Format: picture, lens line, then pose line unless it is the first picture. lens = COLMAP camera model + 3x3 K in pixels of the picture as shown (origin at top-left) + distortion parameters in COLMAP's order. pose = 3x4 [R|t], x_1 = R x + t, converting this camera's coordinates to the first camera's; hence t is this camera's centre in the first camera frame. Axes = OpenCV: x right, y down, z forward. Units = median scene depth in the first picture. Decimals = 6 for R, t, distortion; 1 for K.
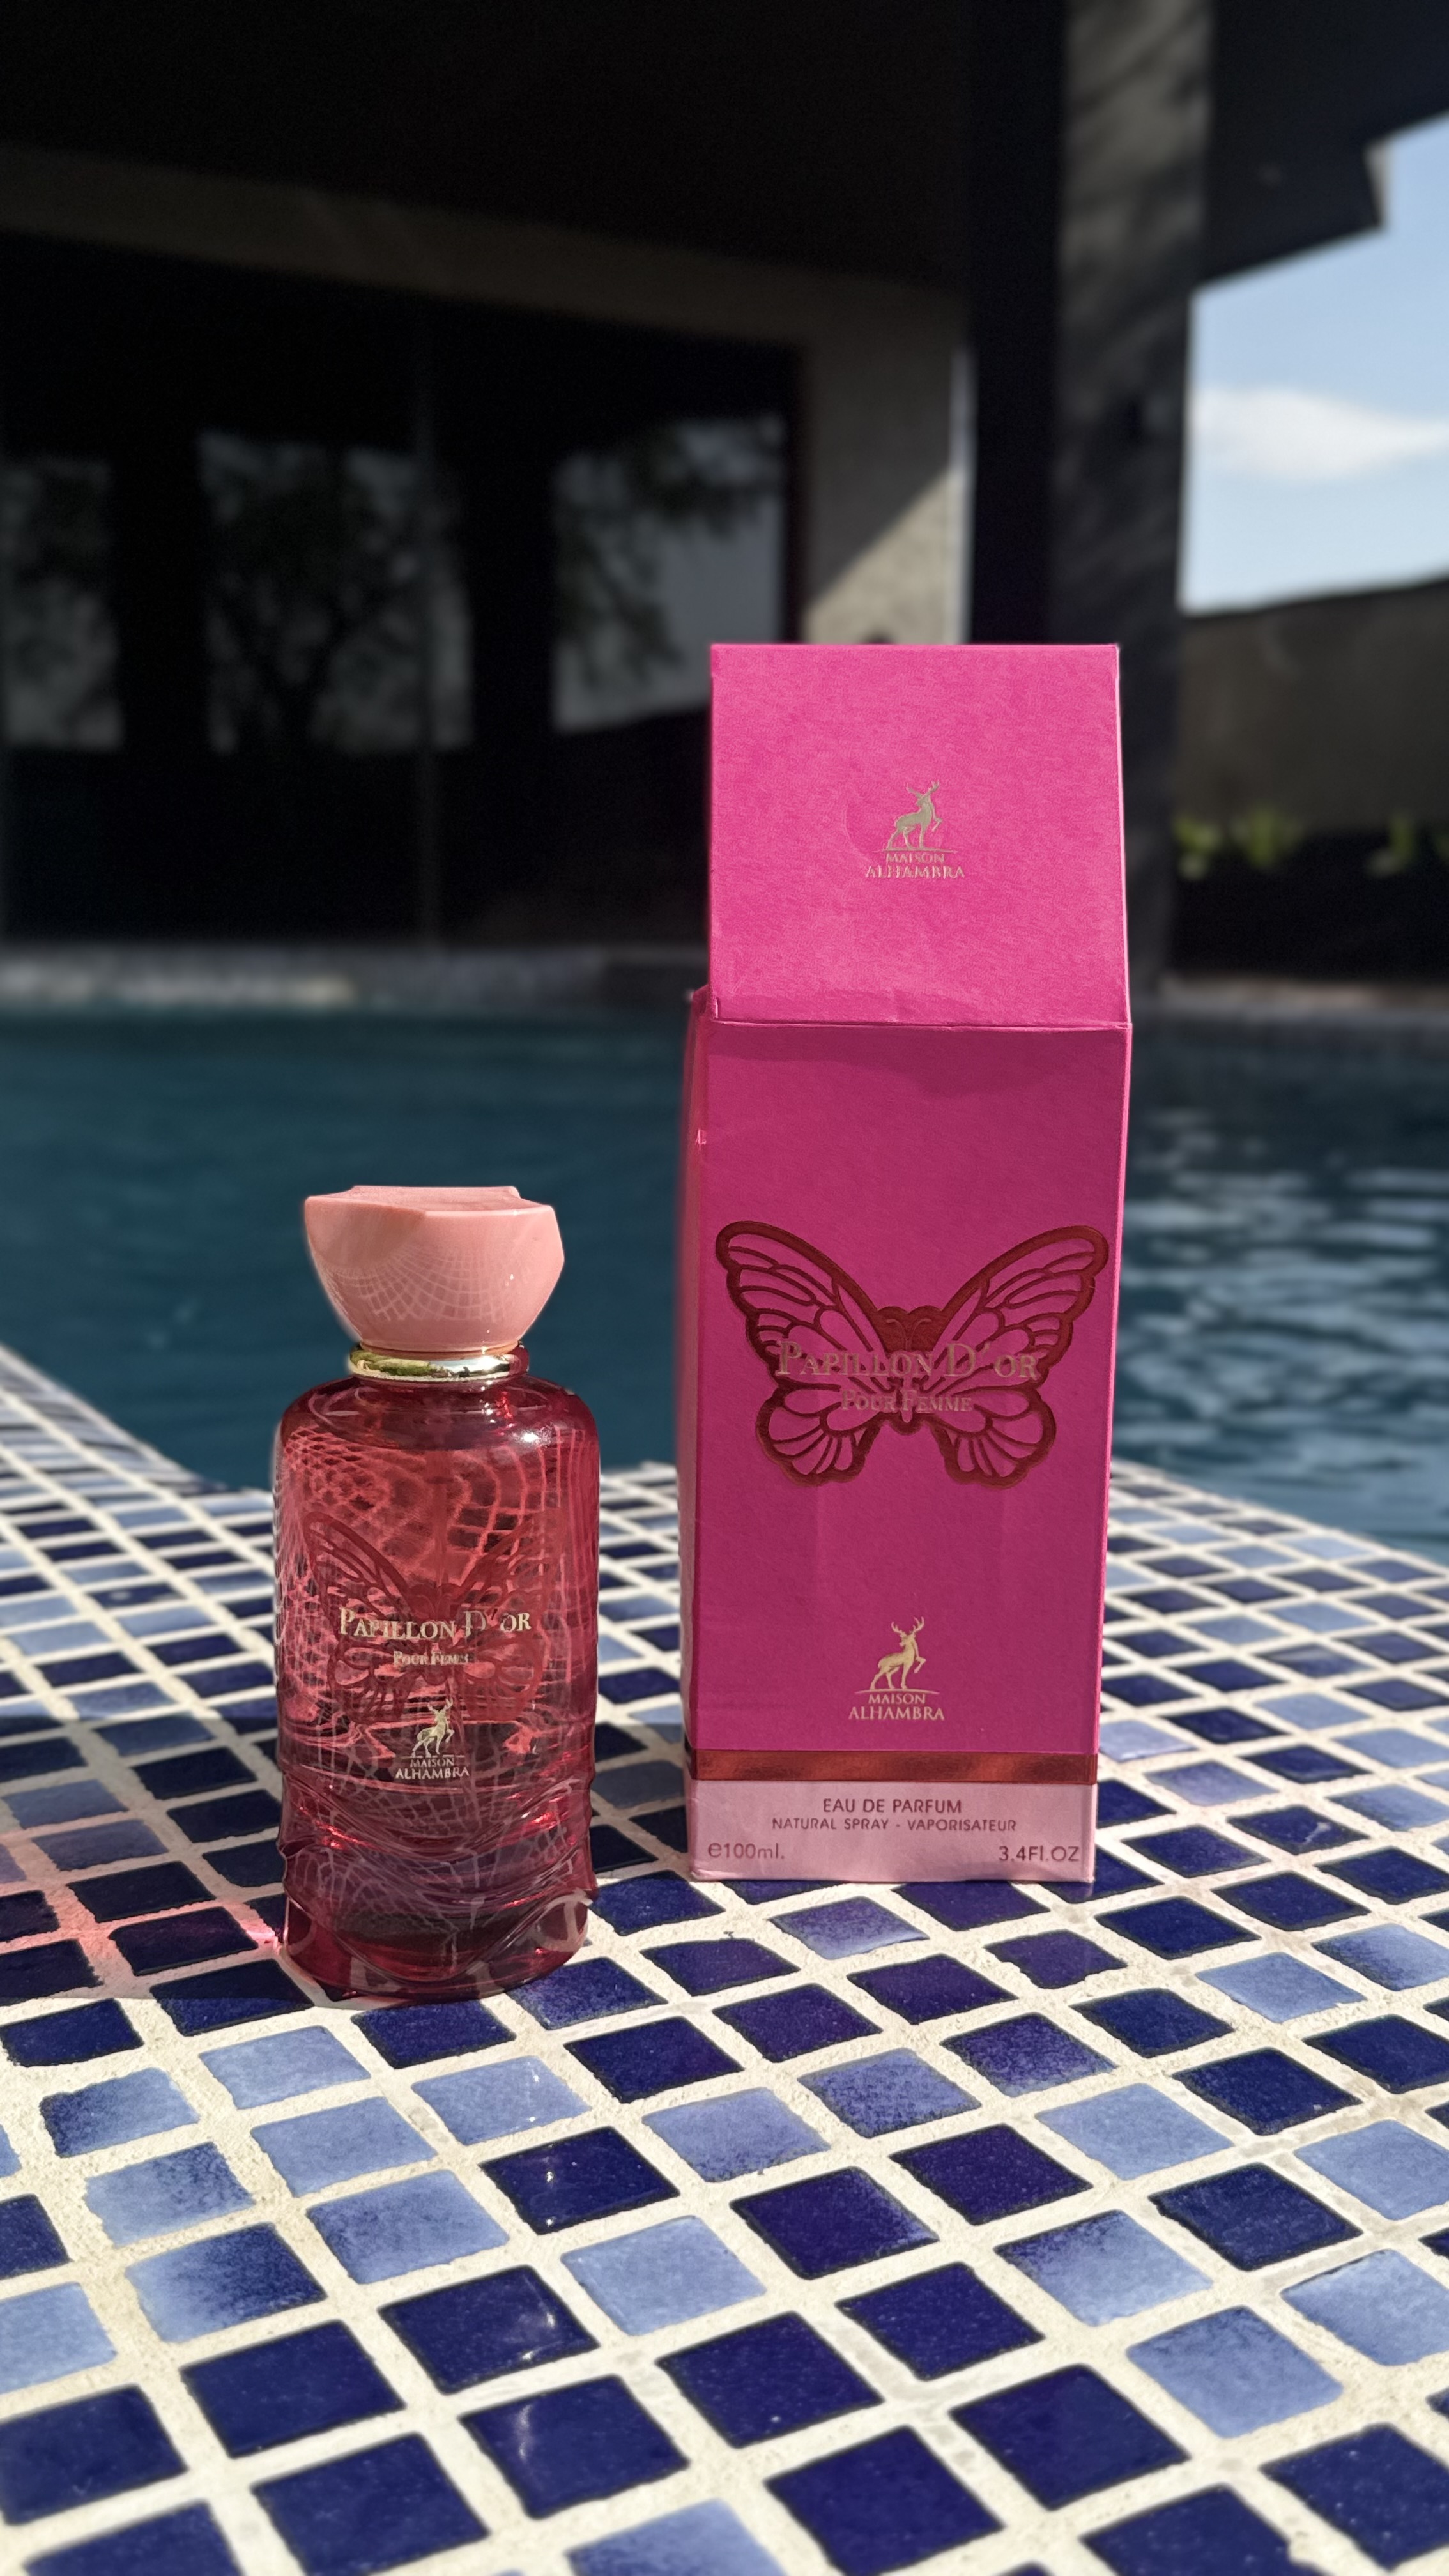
lens RADIAL K [[2289.3, 0, 731.8], [0, 2289.3, 1293.8], [0, 0, 1]] dist [0.153416, -0.399892]
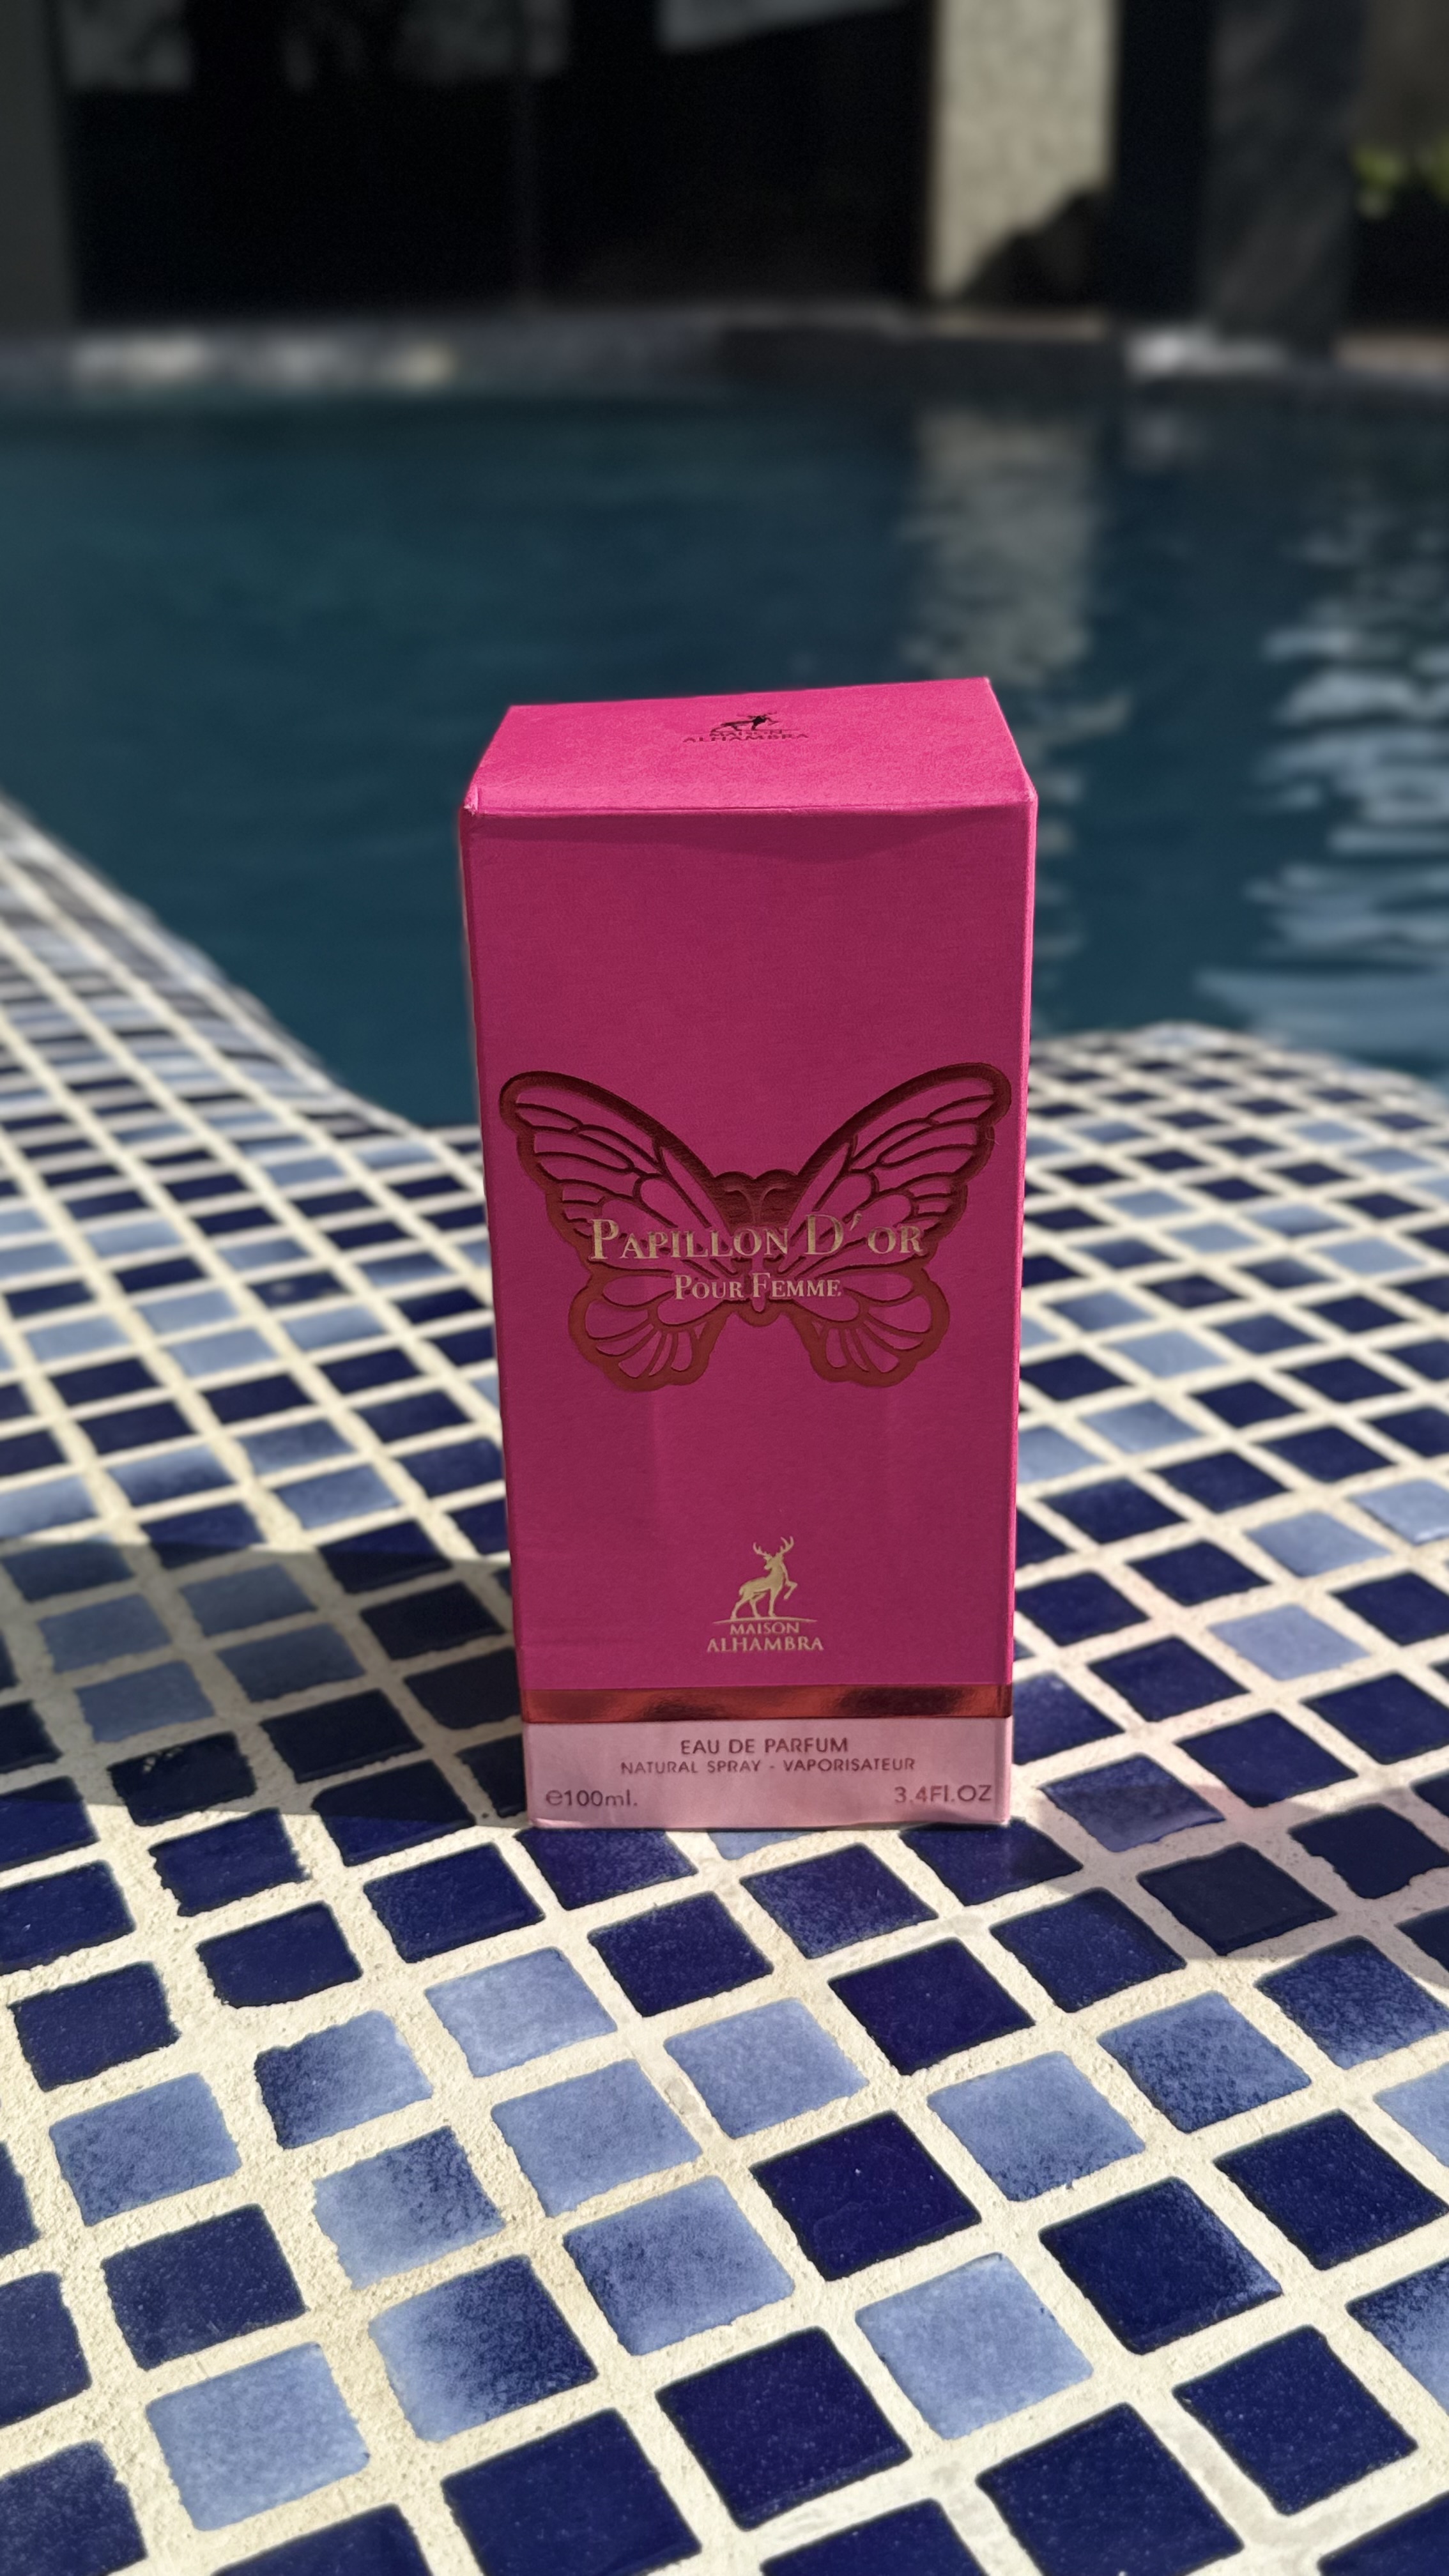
lens RADIAL K [[2289.3, 0, 731.8], [0, 2289.3, 1293.8], [0, 0, 1]] dist [0.153416, -0.399892]
pose [[0.998651, -0.000397, -0.051930, -0.062880], [0.013547, 0.967337, 0.253132, -0.157408], [0.050133, -0.253494, 0.966037, 0.204284]]
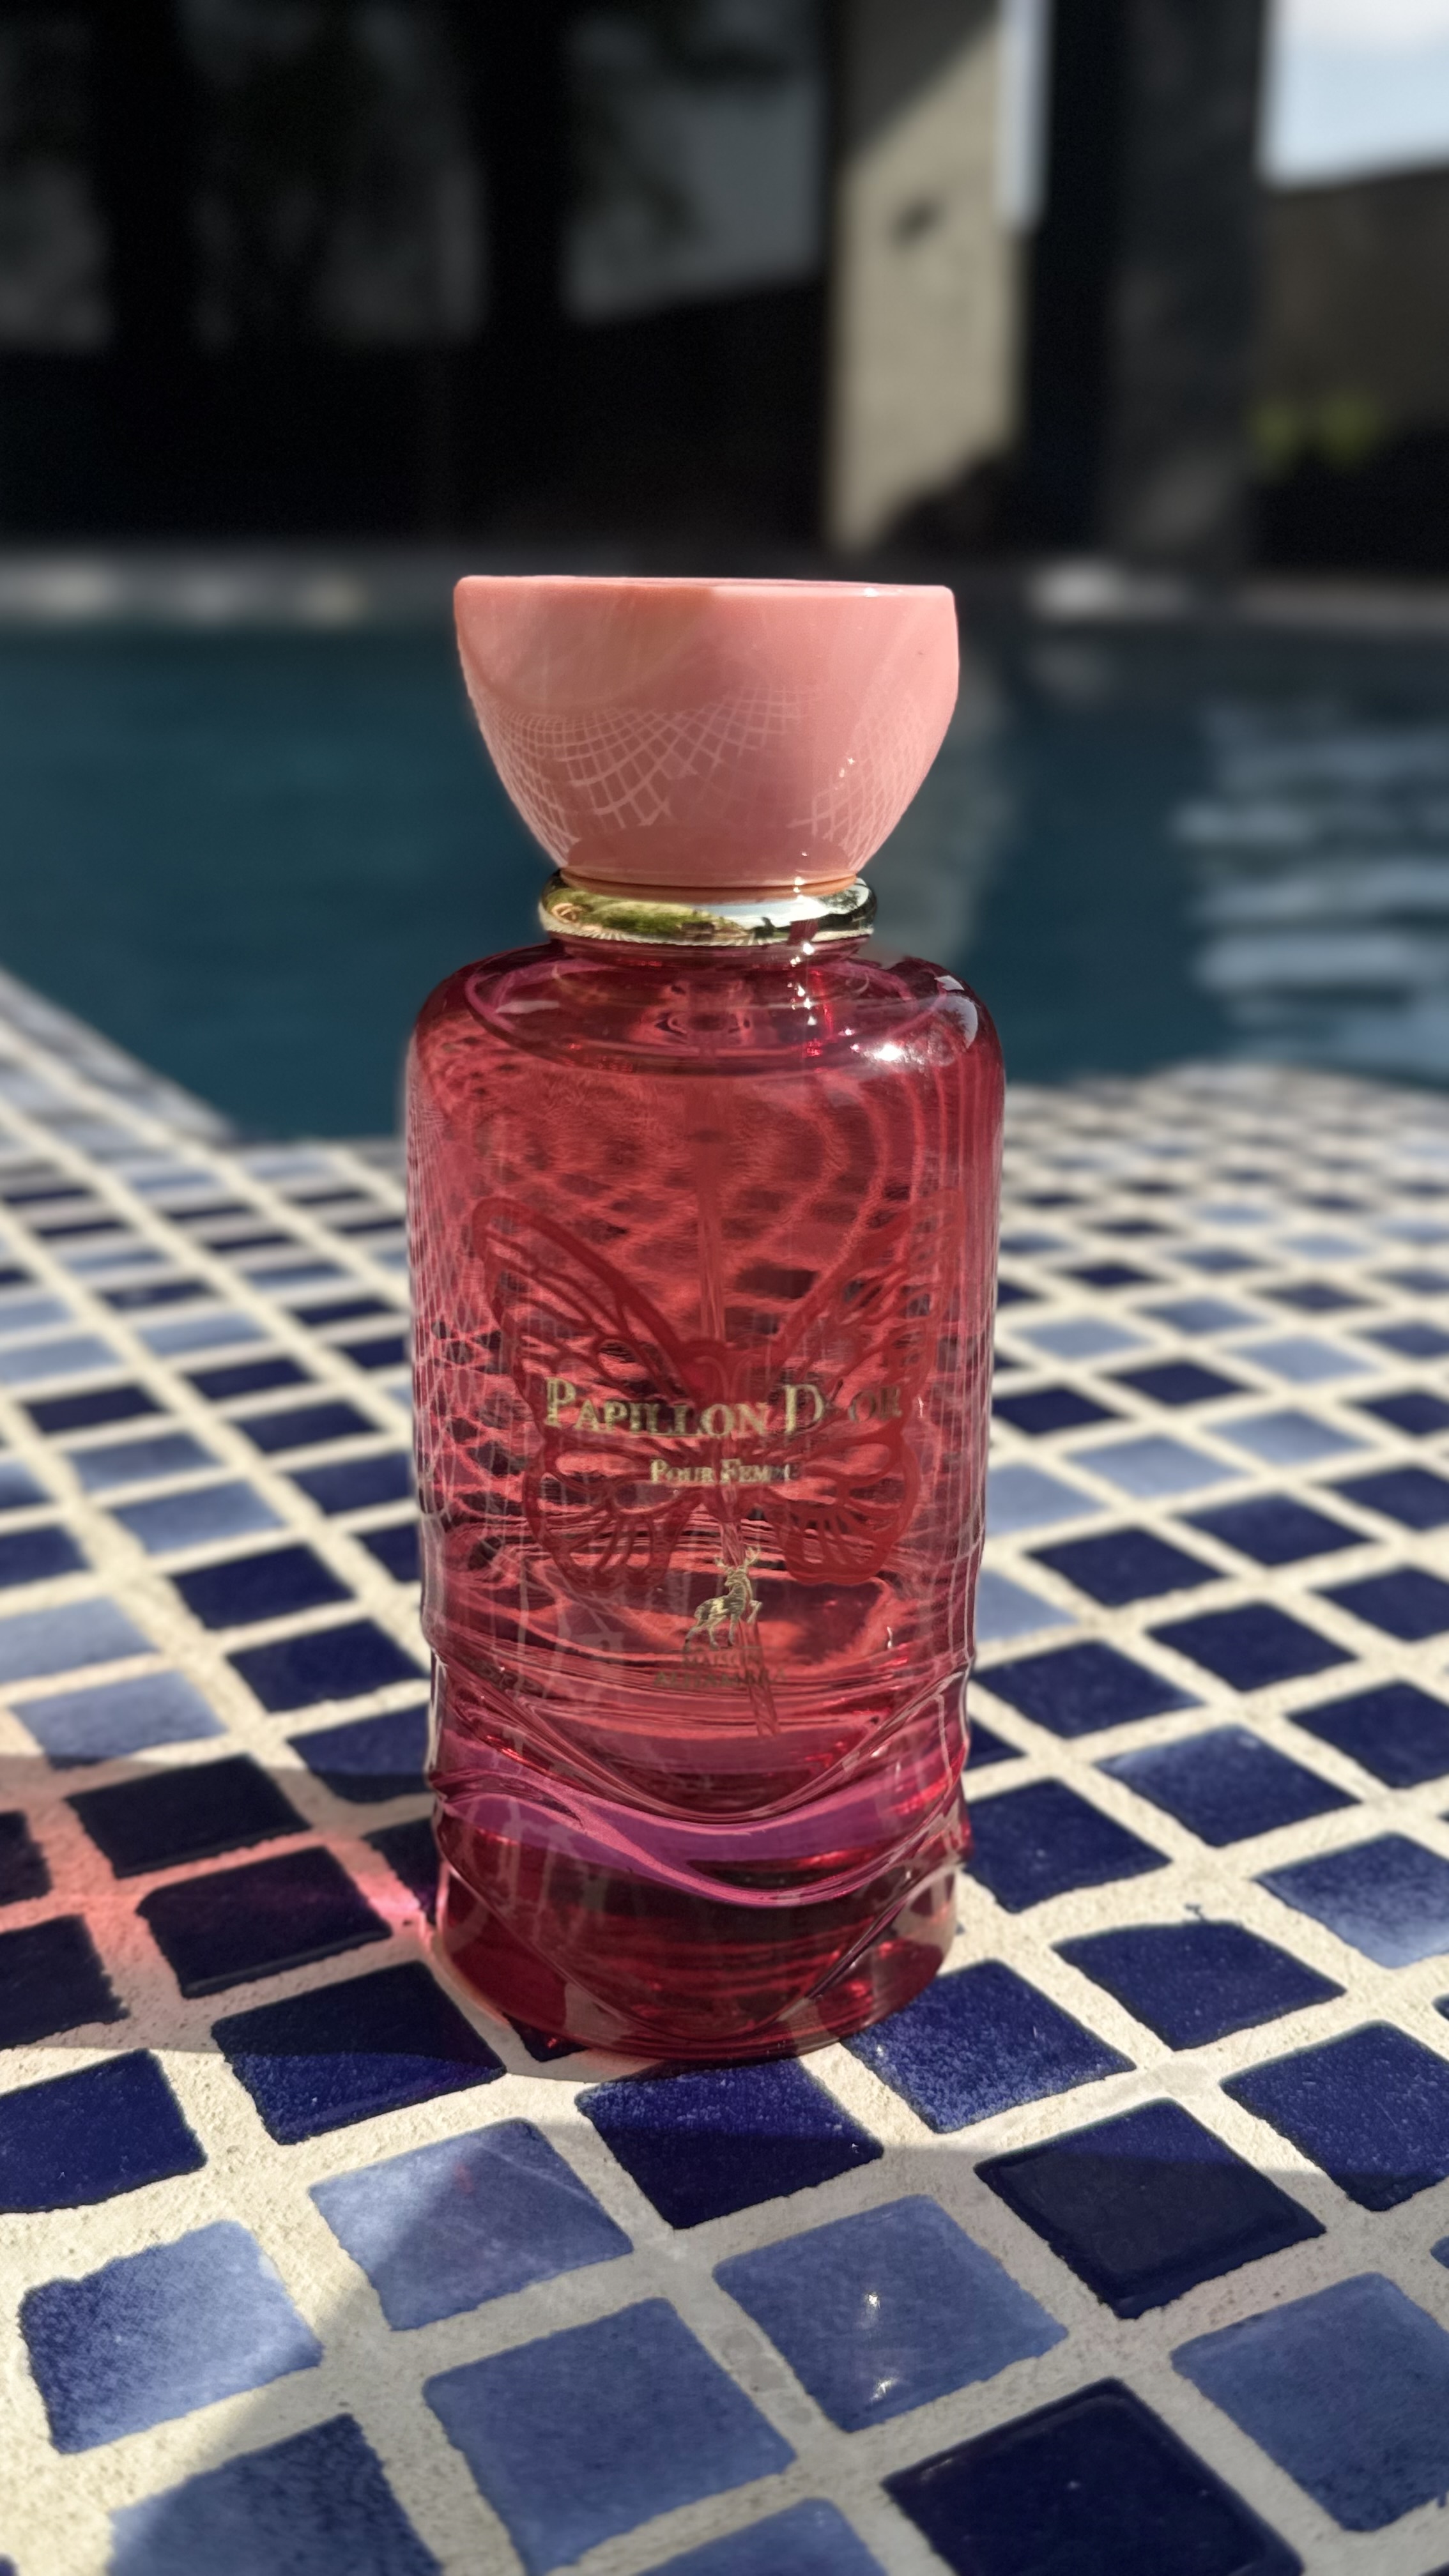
lens RADIAL K [[2332.9, 0, 725.9], [0, 2332.9, 1295.1], [0, 0, 1]] dist [0.132984, -0.377169]
pose [[0.999913, -0.000673, -0.013207, -0.122956], [0.002655, 0.988587, 0.150627, 0.038035], [0.012955, -0.150649, 0.988502, 0.481347]]
